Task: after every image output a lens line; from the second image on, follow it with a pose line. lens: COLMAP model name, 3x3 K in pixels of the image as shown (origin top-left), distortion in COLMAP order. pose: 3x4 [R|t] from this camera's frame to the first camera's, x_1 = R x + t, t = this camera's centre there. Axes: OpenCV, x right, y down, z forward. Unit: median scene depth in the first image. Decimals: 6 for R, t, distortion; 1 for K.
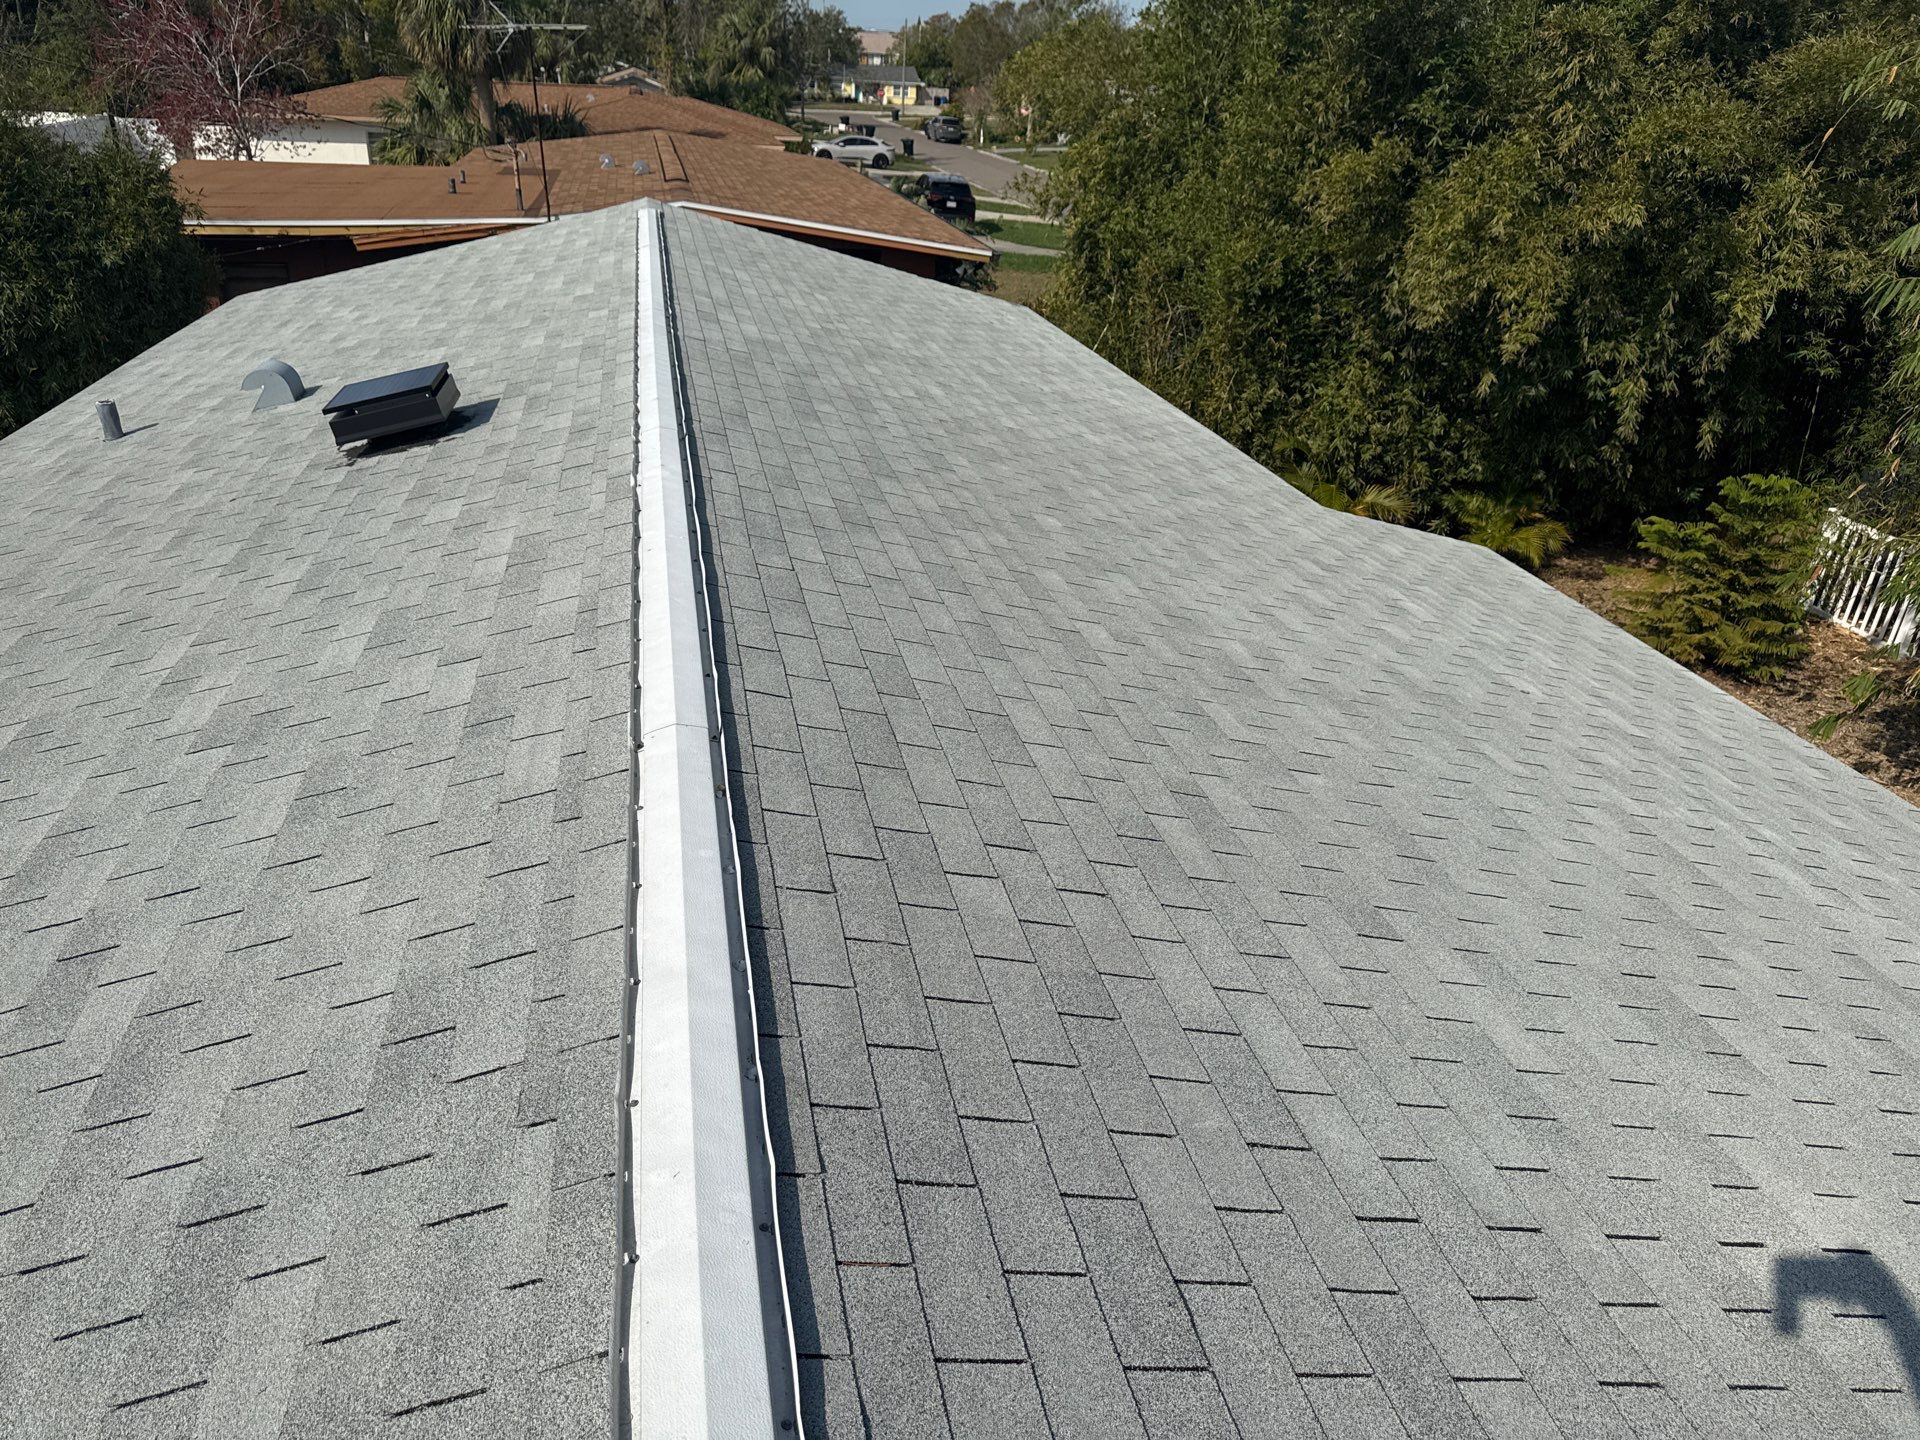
lens RADIAL K [[1368.0, 0, 966.0], [0, 1368.0, 727.6], [0, 0, 1]] dist [0.029351, -0.033019]
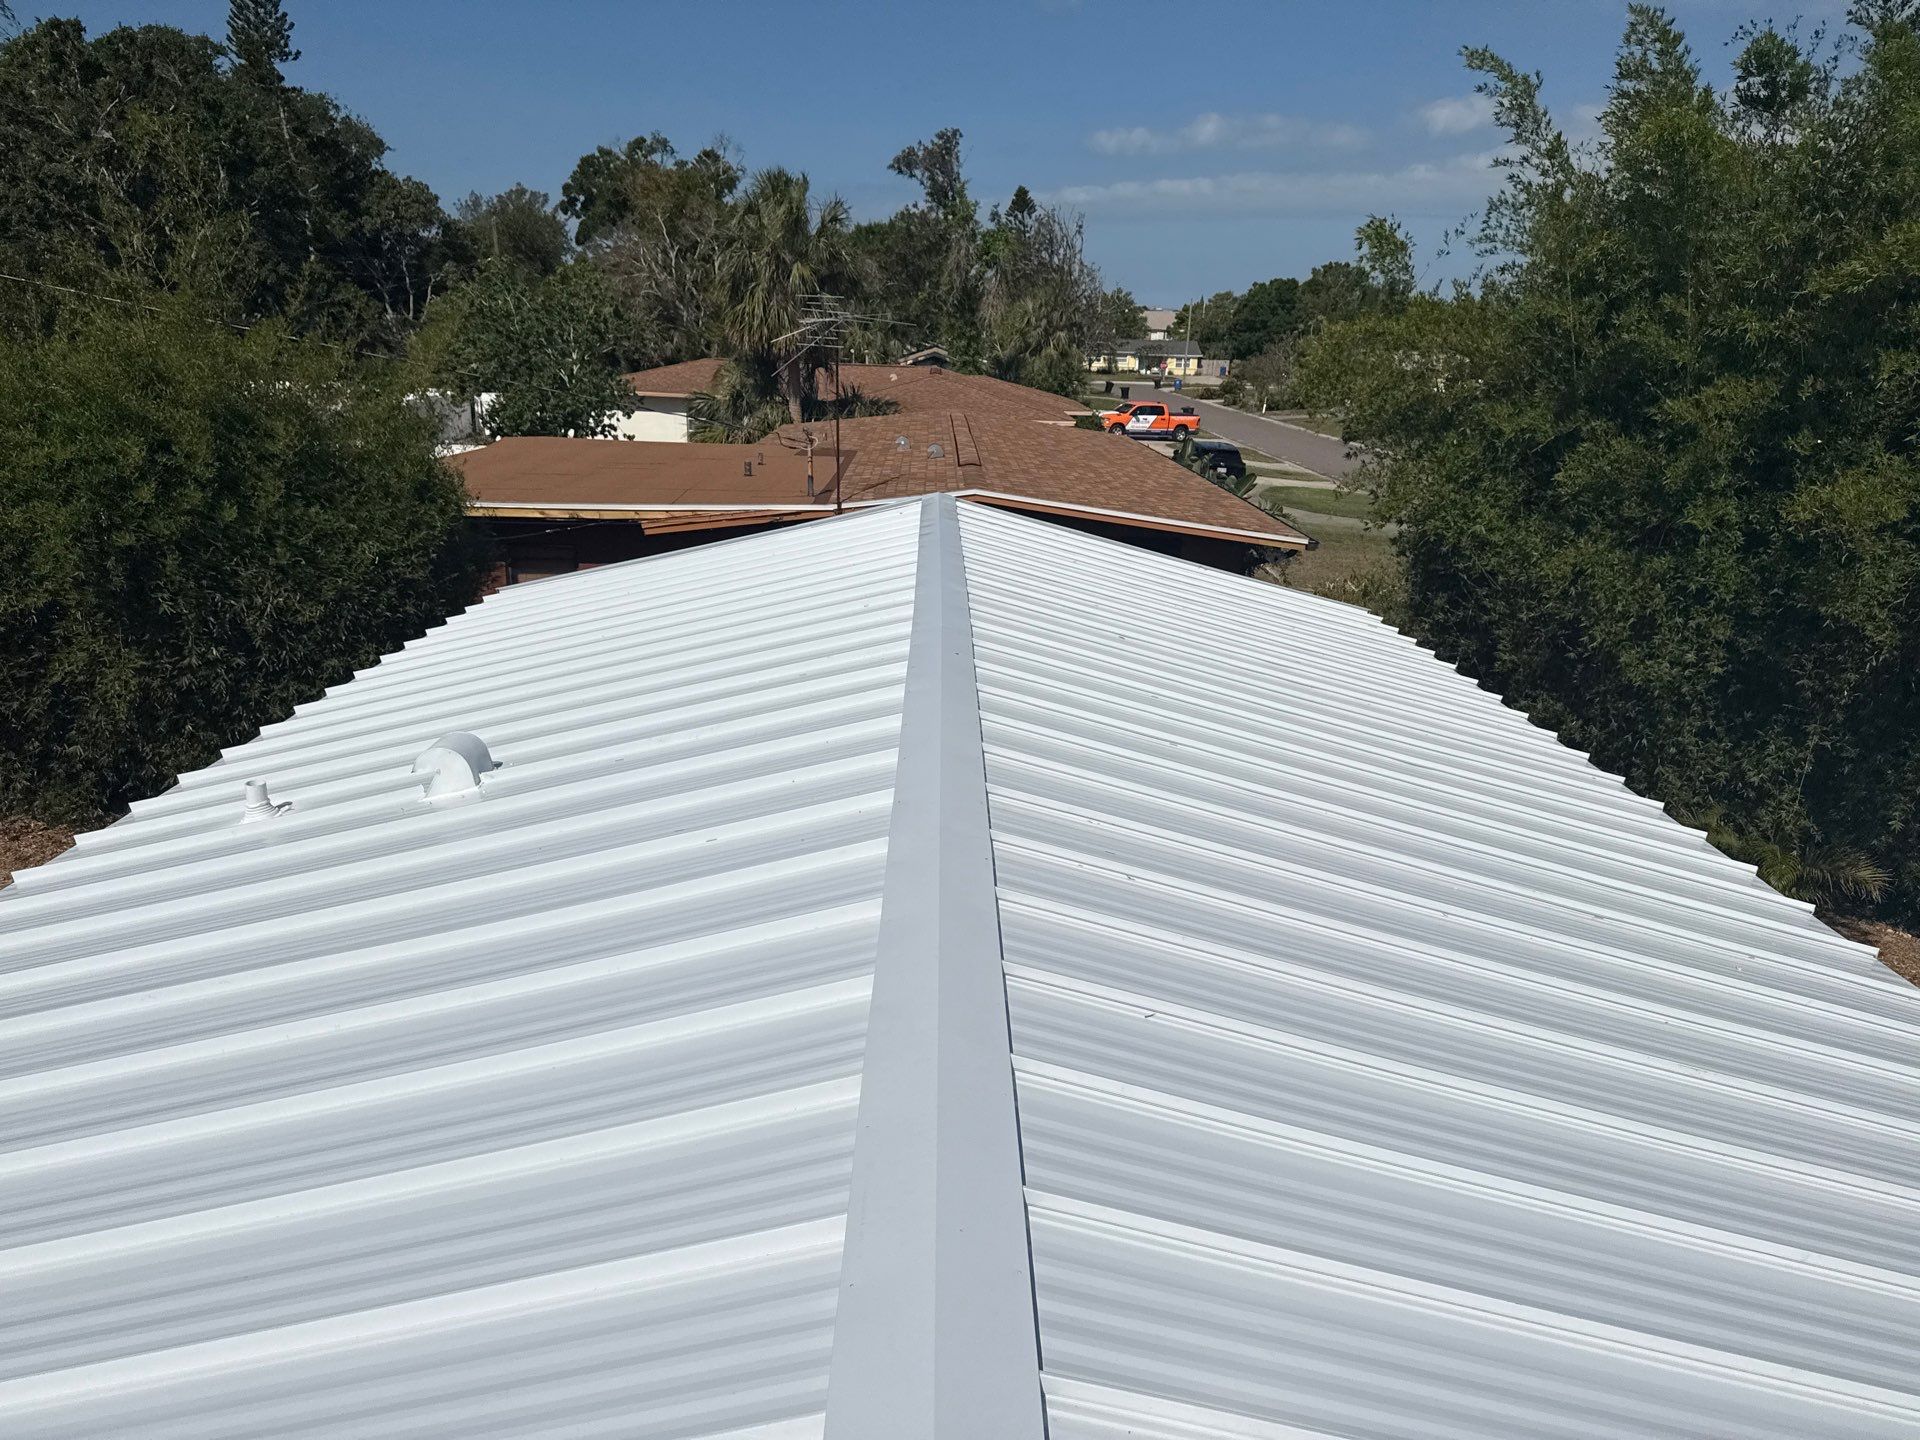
lens RADIAL K [[1368.0, 0, 976.5], [0, 1368.0, 710.4], [0, 0, 1]] dist [0.029351, -0.033019]
pose [[0.982815, 0.037791, -0.180685, -0.038096], [-0.070406, 0.981569, -0.177666, -0.081100], [0.170641, 0.187334, 0.967361, 0.149343]]
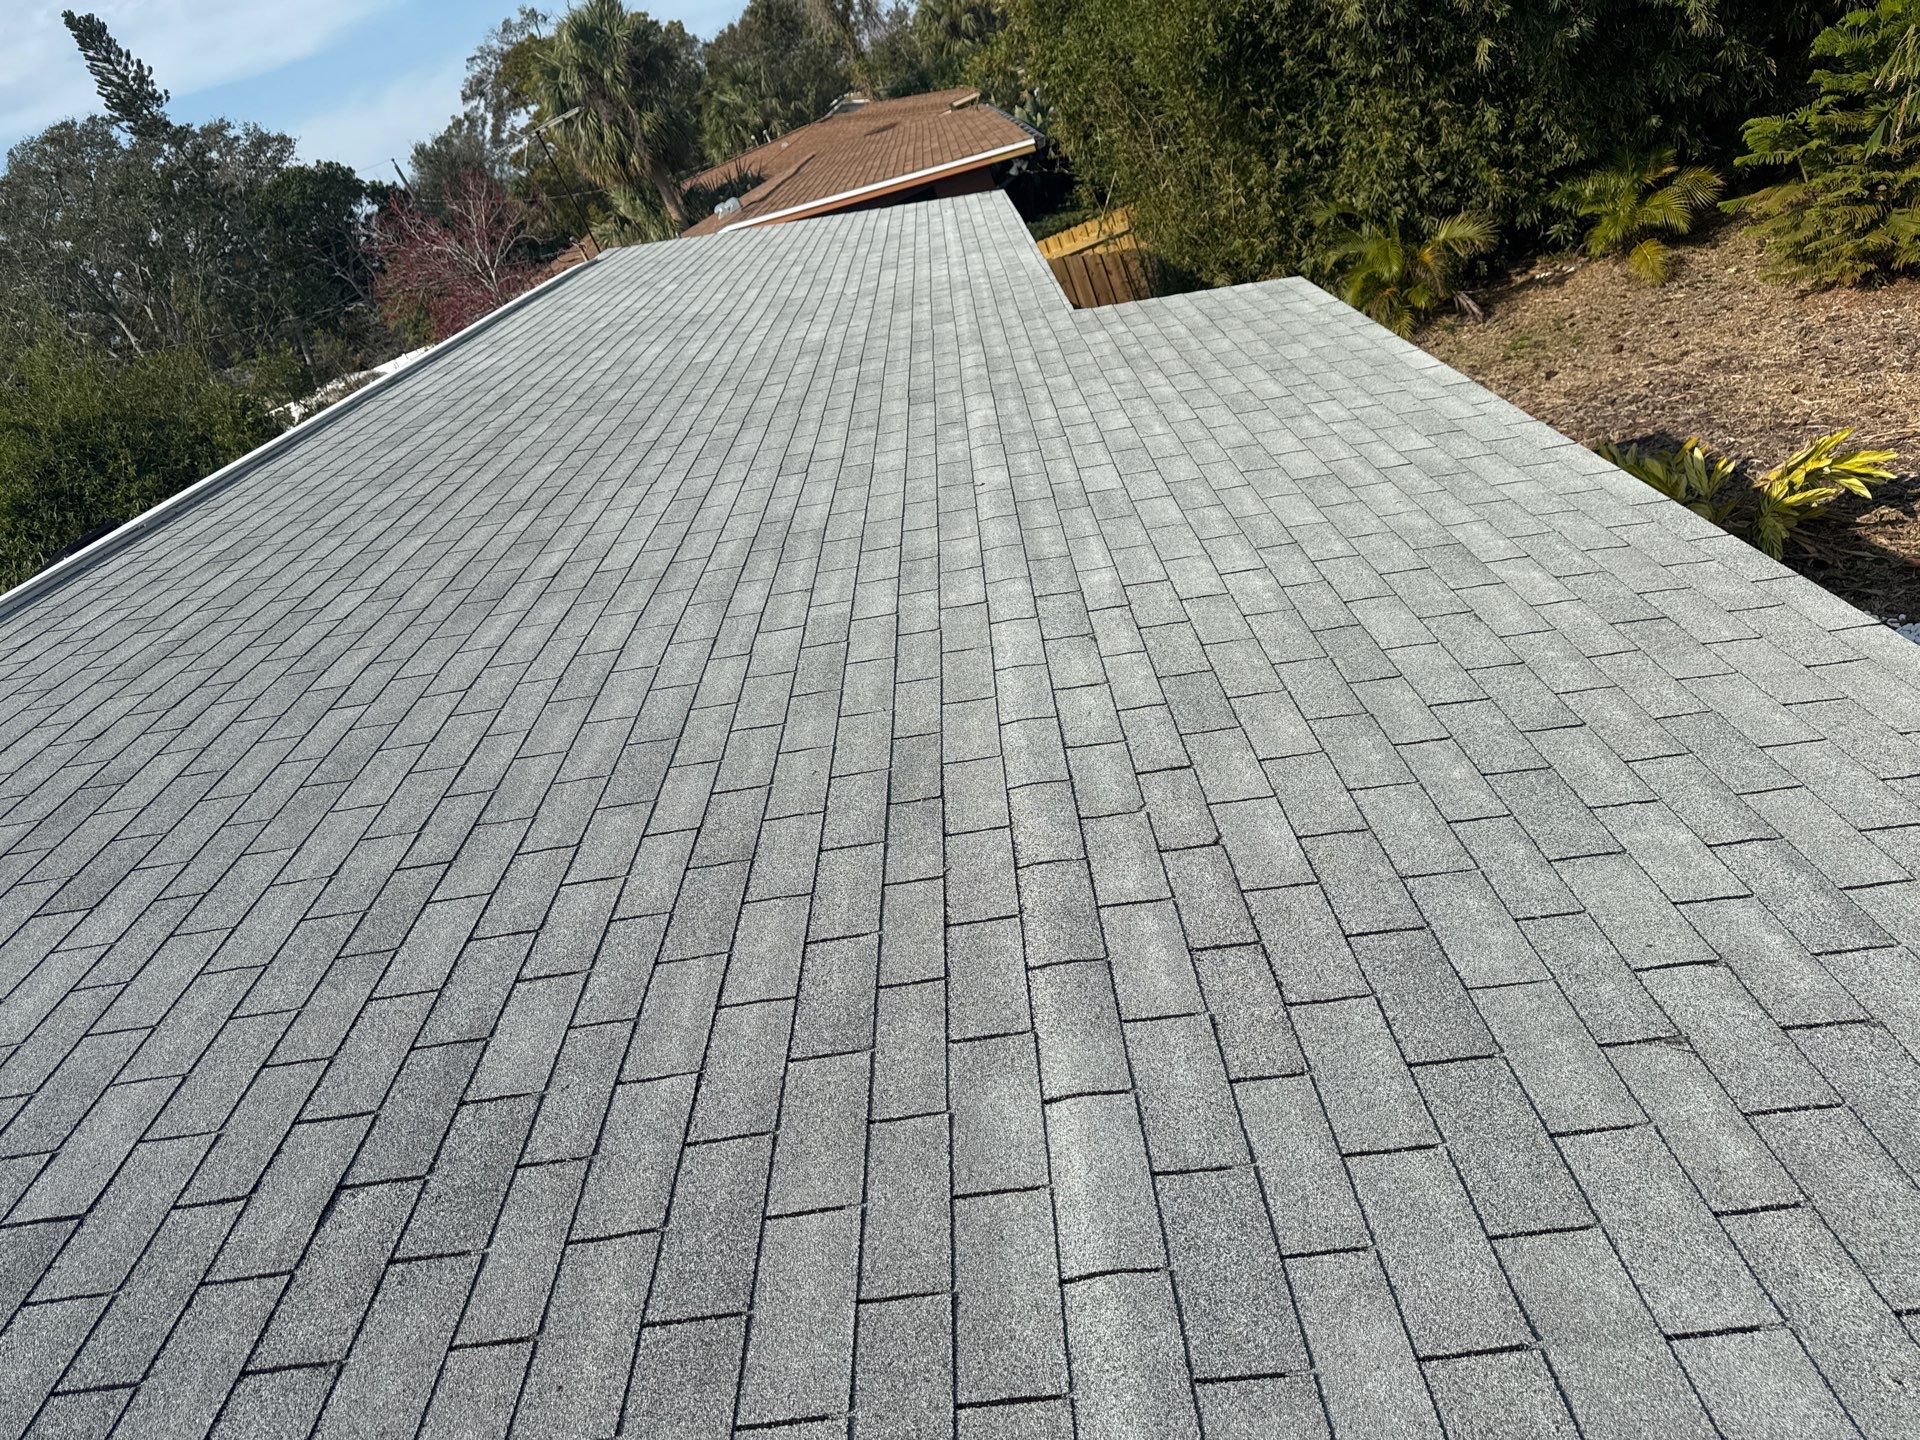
lens RADIAL K [[1368.0, 0, 940.7], [0, 1368.0, 728.7], [0, 0, 1]] dist [0.029351, -0.033019]
pose [[0.893424, -0.280788, -0.350644, 0.225530], [0.294455, 0.955549, -0.014926, 0.042648], [0.339249, -0.089914, 0.936390, 0.077795]]
